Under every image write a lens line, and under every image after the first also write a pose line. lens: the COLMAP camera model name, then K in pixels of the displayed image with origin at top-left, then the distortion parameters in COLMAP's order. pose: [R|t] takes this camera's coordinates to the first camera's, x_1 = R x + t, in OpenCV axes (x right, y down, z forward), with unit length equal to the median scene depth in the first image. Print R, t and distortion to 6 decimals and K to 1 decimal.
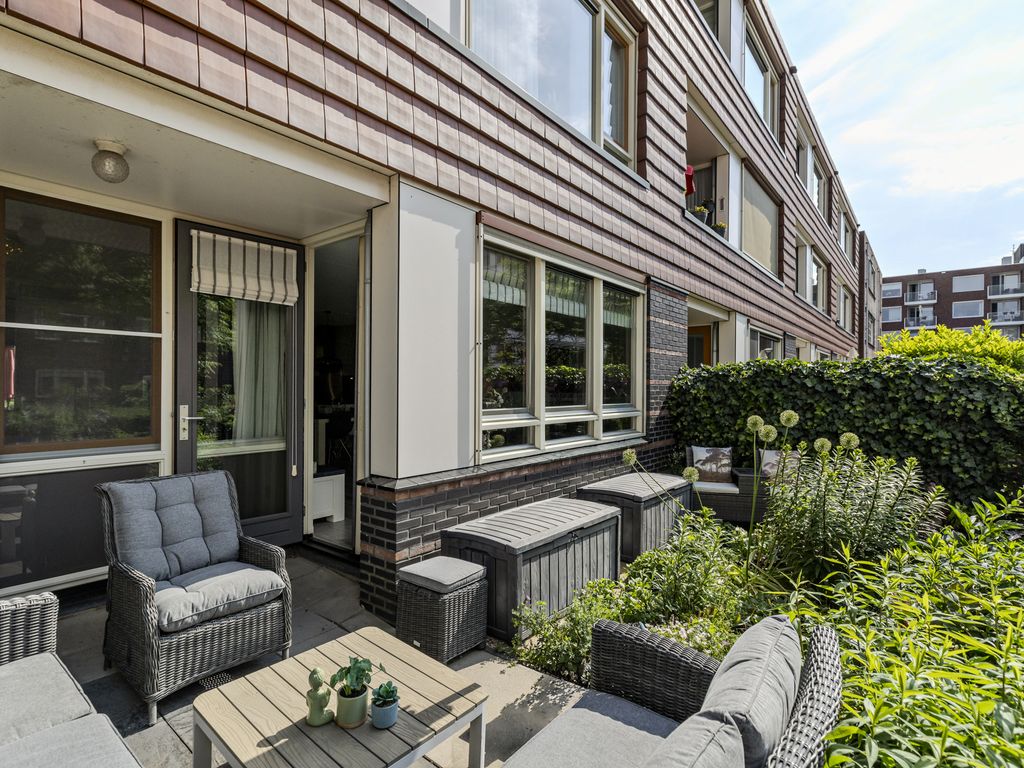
lens RADIAL K [[515.0, 0, 512.0], [0, 515.0, 384.0], [0, 0, 1]] dist [0.020066, -0.000052]
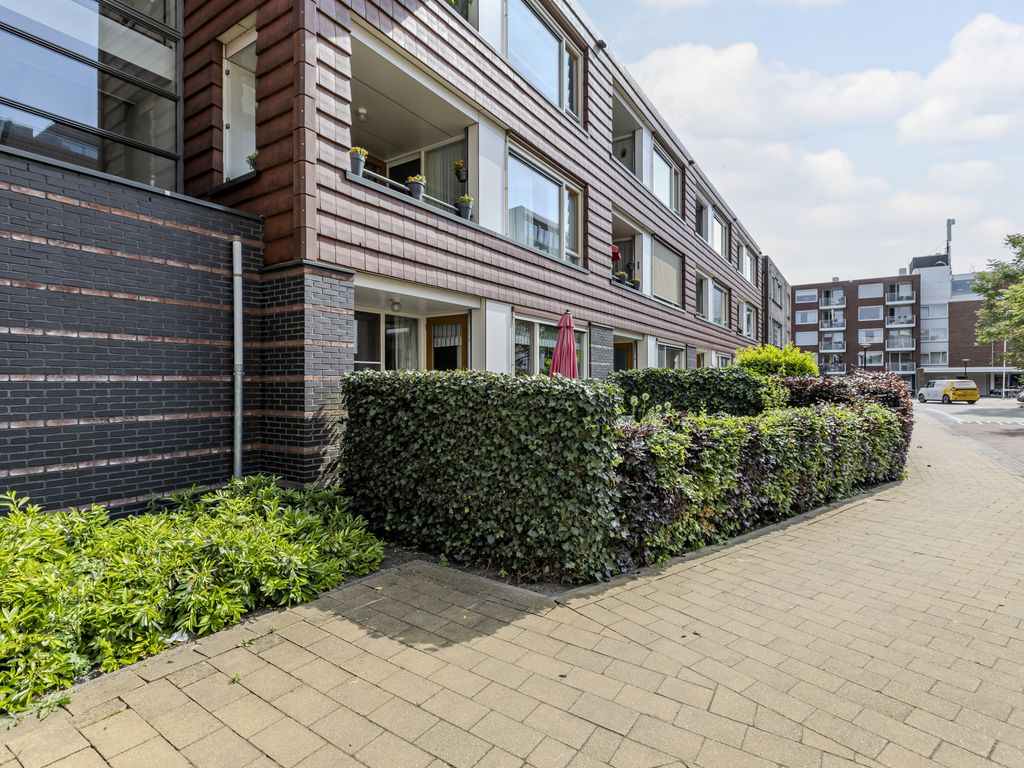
lens RADIAL K [[515.0, 0, 512.0], [0, 515.0, 384.0], [0, 0, 1]] dist [0.020066, -0.000052]
pose [[0.996240, -0.005167, 0.086477, -0.104369], [0.004414, 0.999951, 0.008893, -0.005472], [-0.086519, -0.008477, 0.996214, -0.492972]]
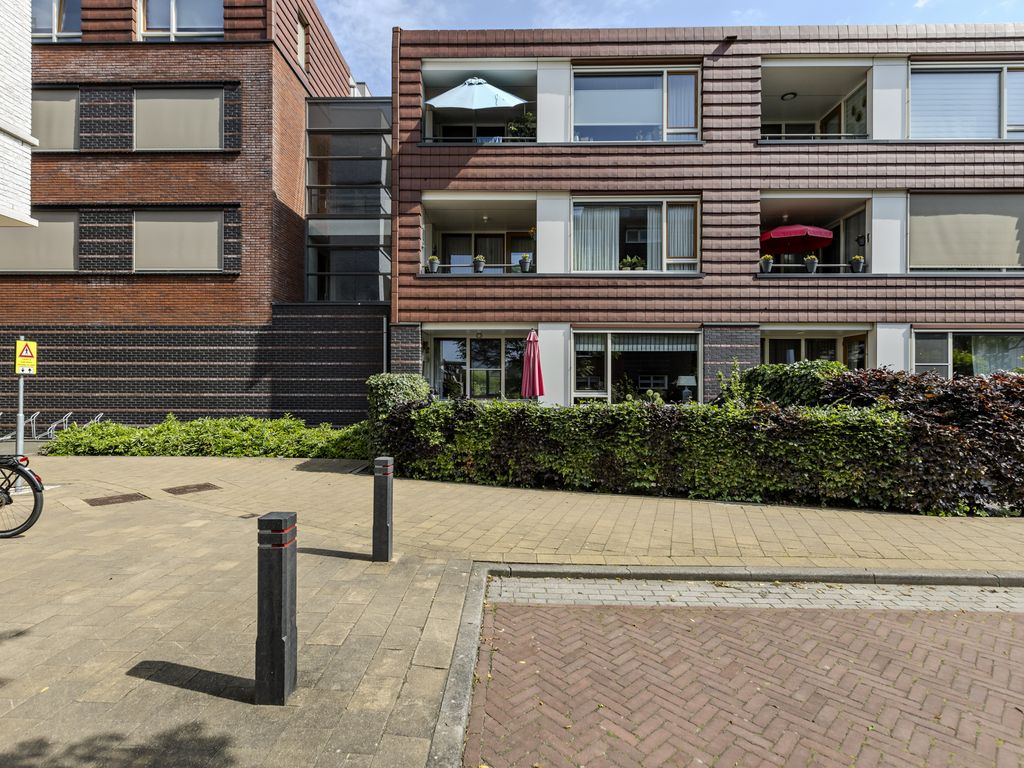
lens RADIAL K [[515.0, 0, 512.0], [0, 515.0, 384.0], [0, 0, 1]] dist [0.020066, -0.000052]
pose [[0.618144, -0.004415, -0.786053, 0.814133], [0.001993, 0.999990, -0.004050, 0.010039], [0.786062, 0.000937, 0.618146, -0.434852]]
